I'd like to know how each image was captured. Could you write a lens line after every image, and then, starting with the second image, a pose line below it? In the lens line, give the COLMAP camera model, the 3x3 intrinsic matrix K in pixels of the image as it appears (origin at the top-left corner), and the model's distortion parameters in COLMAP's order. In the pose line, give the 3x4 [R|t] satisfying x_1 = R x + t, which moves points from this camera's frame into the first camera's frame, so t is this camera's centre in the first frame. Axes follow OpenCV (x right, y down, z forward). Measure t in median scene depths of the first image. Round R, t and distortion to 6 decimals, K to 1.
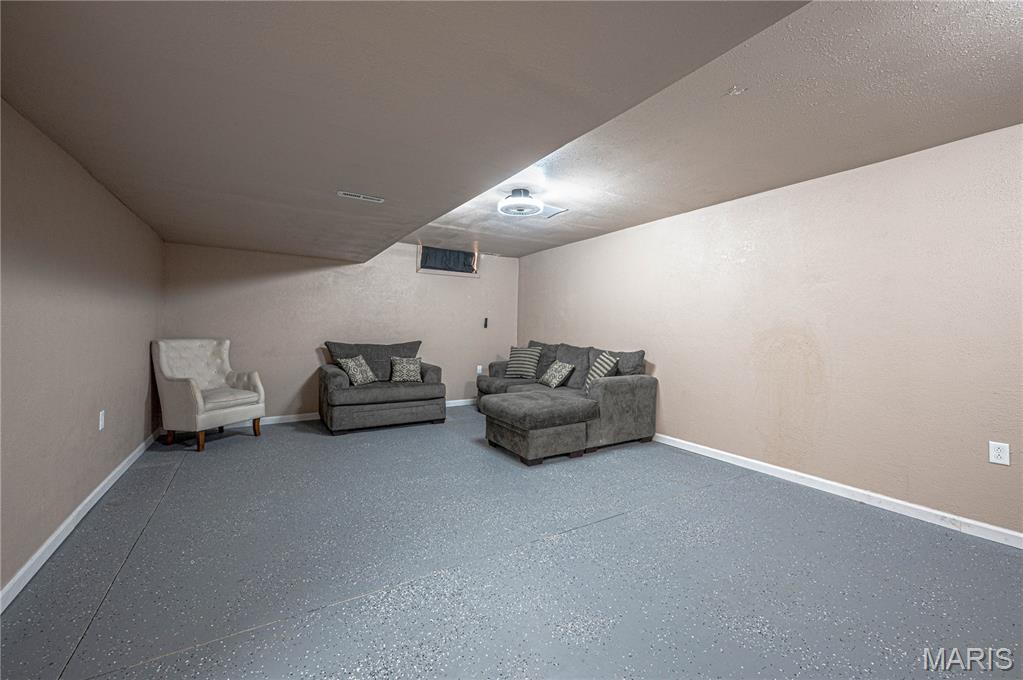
lens RADIAL K [[409.4, 0, 513.2], [0, 409.4, 327.1], [0, 0, 1]] dist [0.000107, -0.000062]
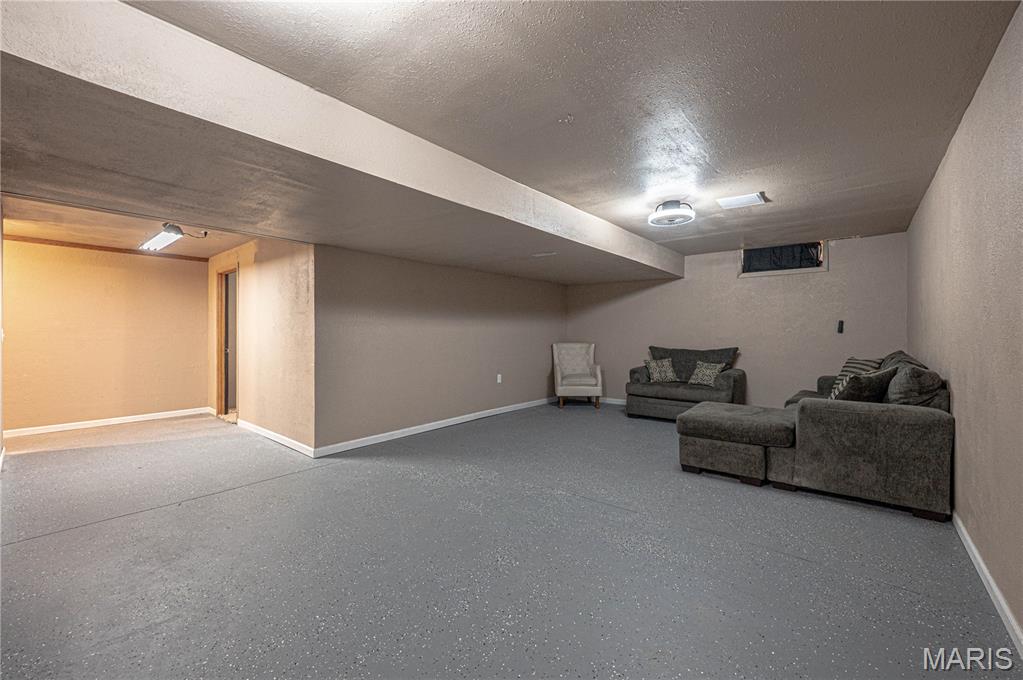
lens RADIAL K [[406.5, 0, 515.7], [0, 406.5, 341.8], [0, 0, 1]] dist [0.000674, 0.000085]
pose [[0.334449, 0.005426, -0.942398, 0.703908], [0.011488, 0.999886, 0.009834, 0.005375], [0.942344, -0.014116, 0.334349, 0.230313]]
